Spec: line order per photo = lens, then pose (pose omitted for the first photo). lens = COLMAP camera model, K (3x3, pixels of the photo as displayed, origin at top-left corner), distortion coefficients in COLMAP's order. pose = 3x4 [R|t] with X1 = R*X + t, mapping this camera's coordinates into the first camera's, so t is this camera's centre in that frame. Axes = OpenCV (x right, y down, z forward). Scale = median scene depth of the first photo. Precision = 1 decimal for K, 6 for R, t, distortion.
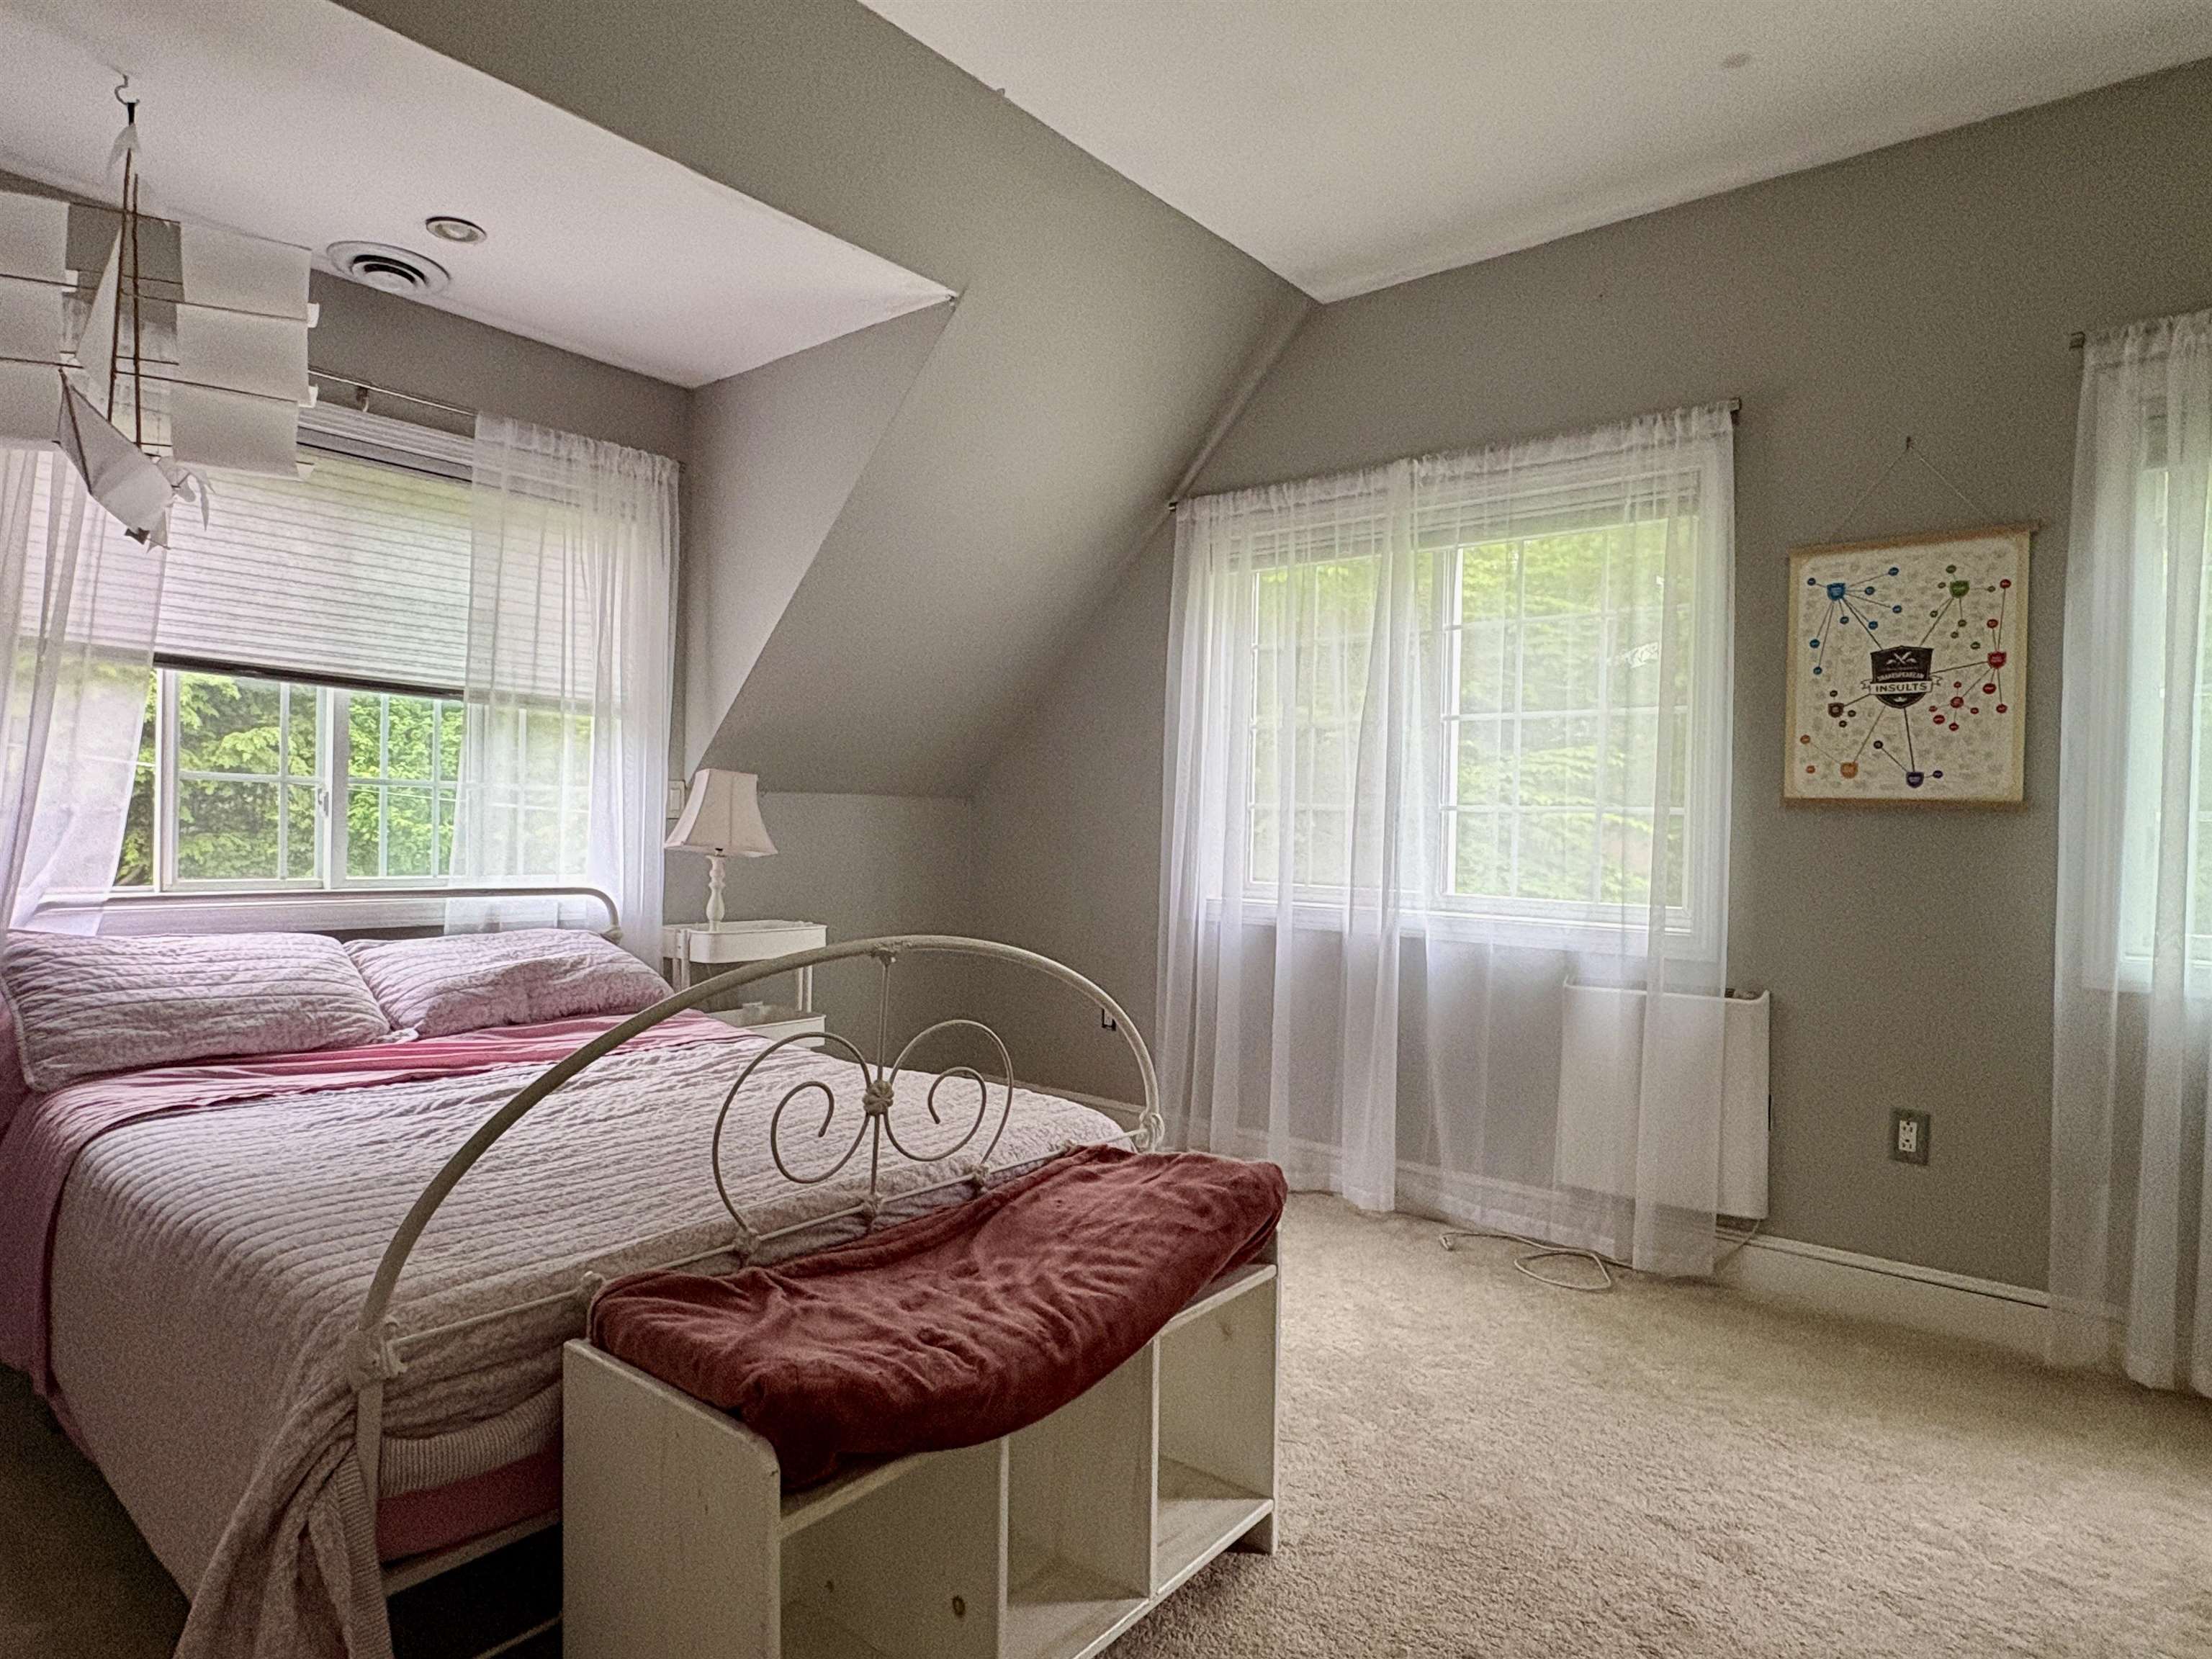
lens RADIAL K [[1278.3, 0, 1096.0], [0, 1278.3, 827.0], [0, 0, 1]] dist [-0.002713, -0.000630]
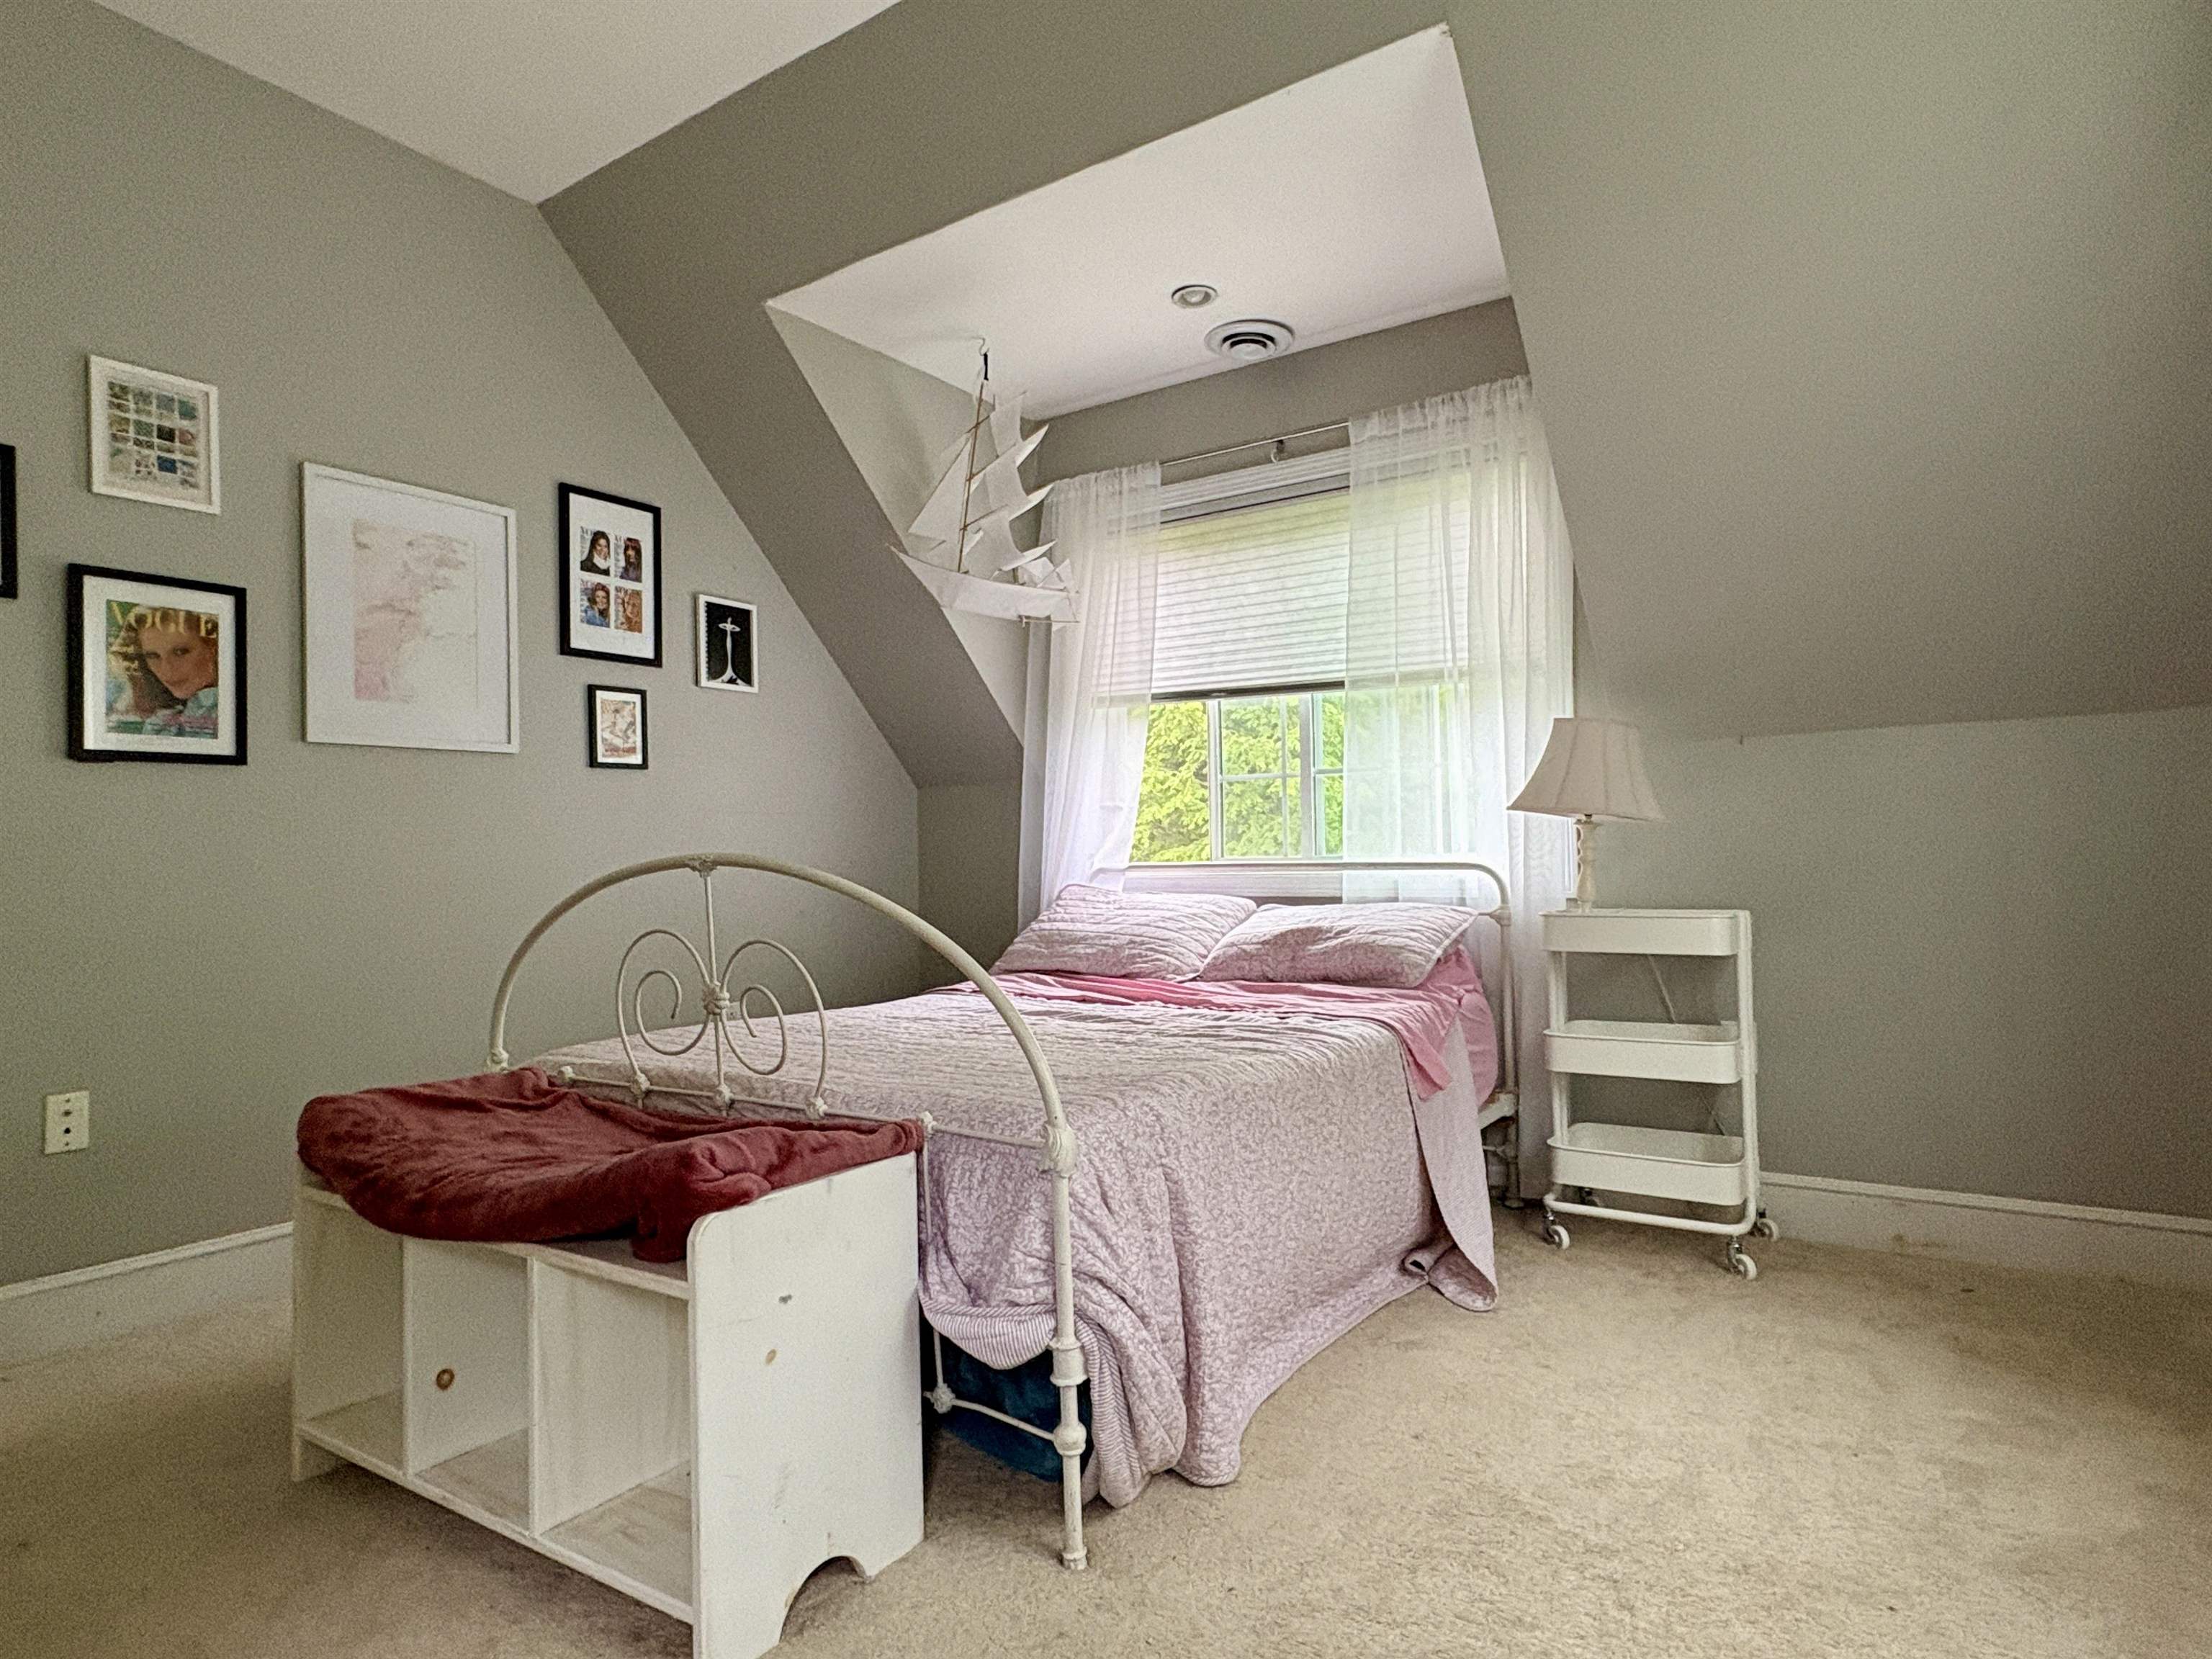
lens RADIAL K [[1278.3, 0, 1098.3], [0, 1278.3, 846.7], [0, 0, 1]] dist [-0.002713, -0.000630]
pose [[0.081581, -0.023862, -0.996381, 0.594739], [0.025005, 0.999448, -0.021888, 0.056309], [0.996353, -0.023129, 0.082133, 0.723962]]
